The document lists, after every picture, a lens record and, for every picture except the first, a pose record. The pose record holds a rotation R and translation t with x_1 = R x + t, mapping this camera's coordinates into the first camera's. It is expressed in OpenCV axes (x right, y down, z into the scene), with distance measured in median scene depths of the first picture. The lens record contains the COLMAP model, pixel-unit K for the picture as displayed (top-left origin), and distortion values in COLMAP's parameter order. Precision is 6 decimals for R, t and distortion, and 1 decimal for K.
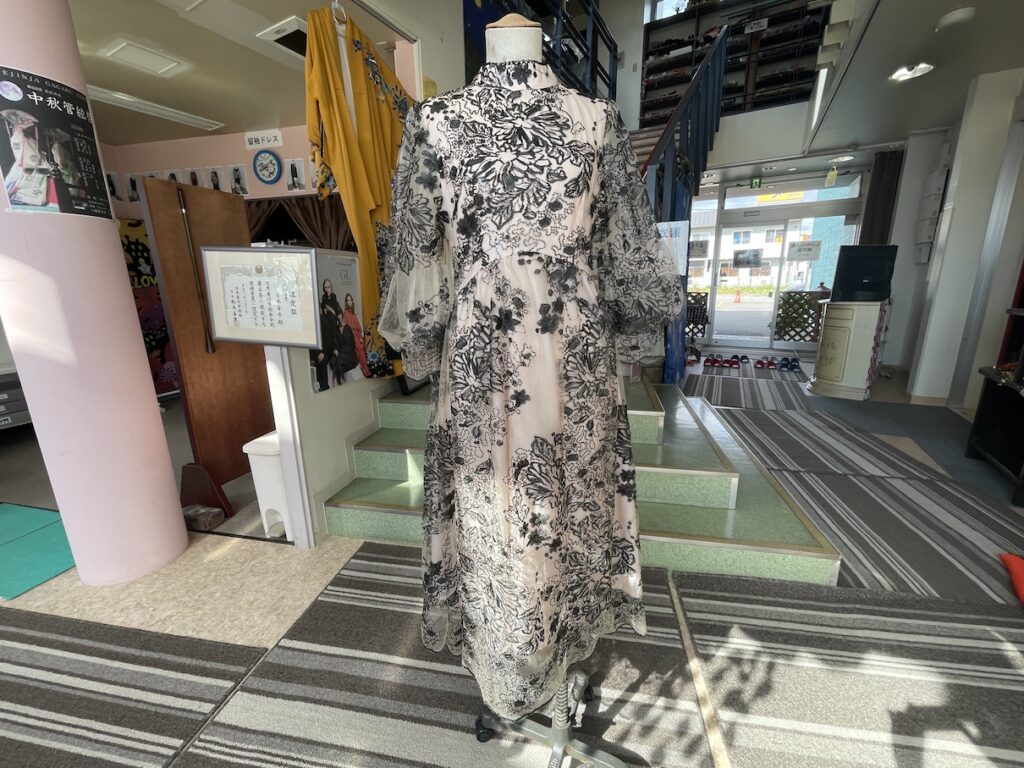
lens RADIAL K [[418.4, 0, 511.5], [0, 418.4, 380.8], [0, 0, 1]] dist [0.002115, -0.001980]
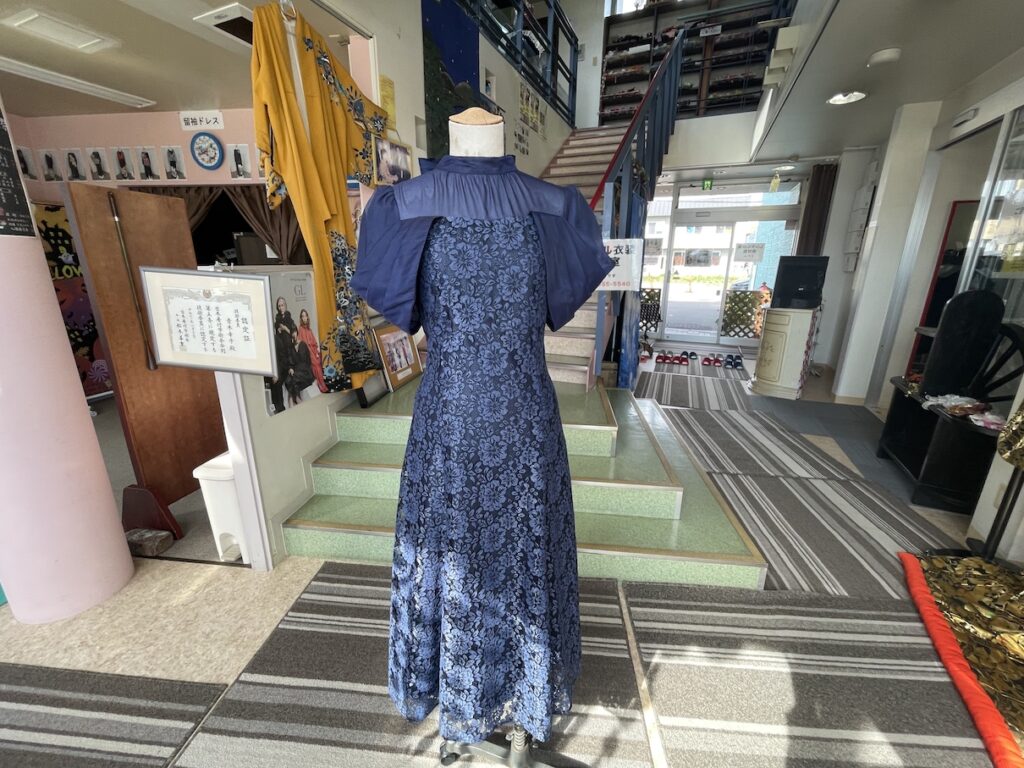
lens RADIAL K [[418.4, 0, 511.9], [0, 418.4, 380.6], [0, 0, 1]] dist [0.002115, -0.001980]
pose [[0.995196, -0.000460, 0.097899, -0.003178], [-0.003529, 0.999170, 0.040574, -0.081681], [-0.097837, -0.040725, 0.994369, -0.019676]]
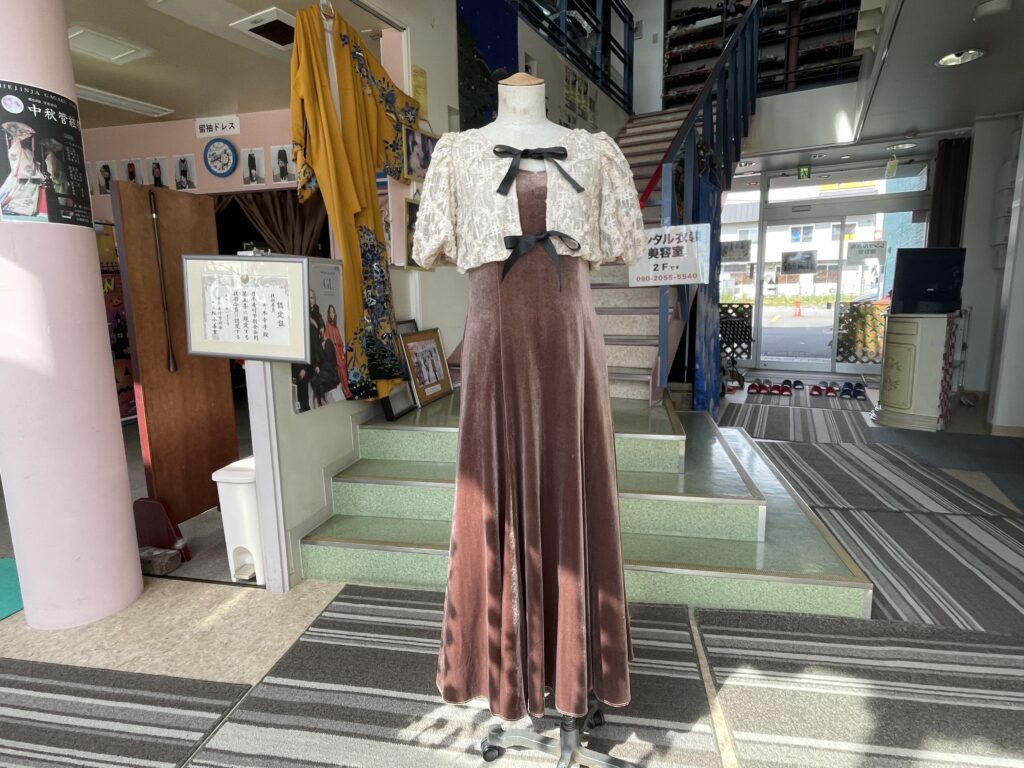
lens RADIAL K [[555.1, 0, 511.4], [0, 555.1, 379.5], [0, 0, 1]] dist [-0.000538, -0.002351]
pose [[0.999965, -0.003112, 0.007737, -0.011868], [0.003673, 0.997287, -0.073516, 0.039486], [-0.007487, 0.073542, 0.997264, -0.172781]]
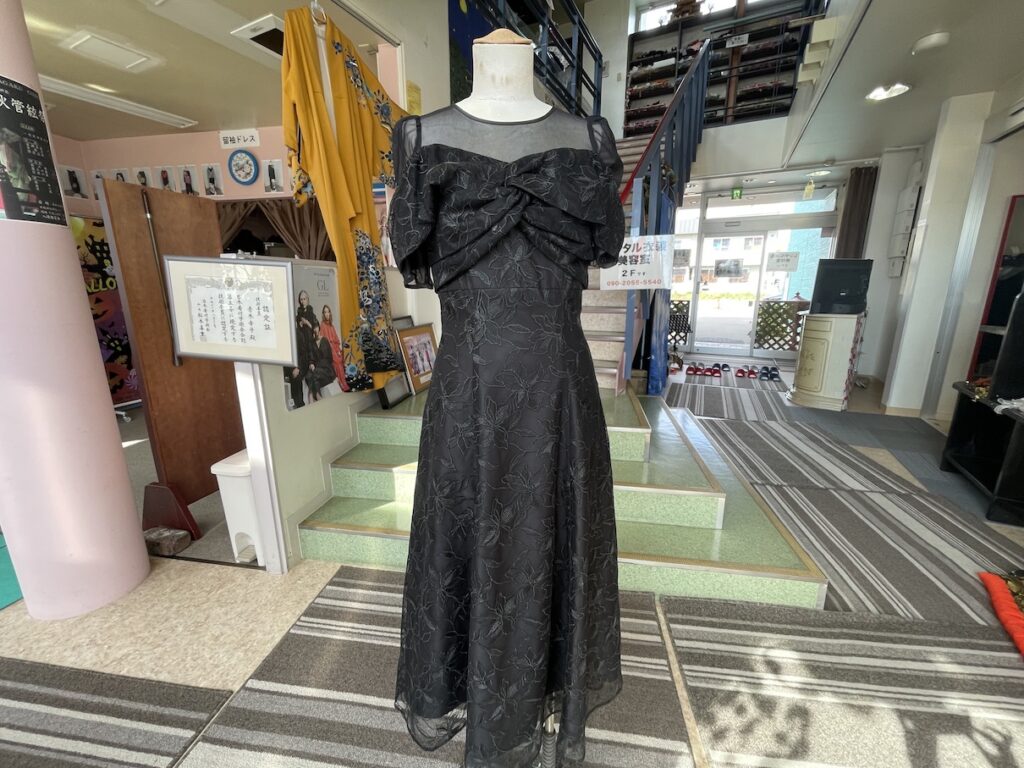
lens RADIAL K [[418.4, 0, 511.7], [0, 418.4, 380.7], [0, 0, 1]] dist [0.002115, -0.001980]
pose [[0.999170, 0.005149, 0.040414, -0.002972], [-0.004892, 0.999967, -0.006462, -0.030202], [-0.040446, 0.006259, 0.999162, 0.025742]]
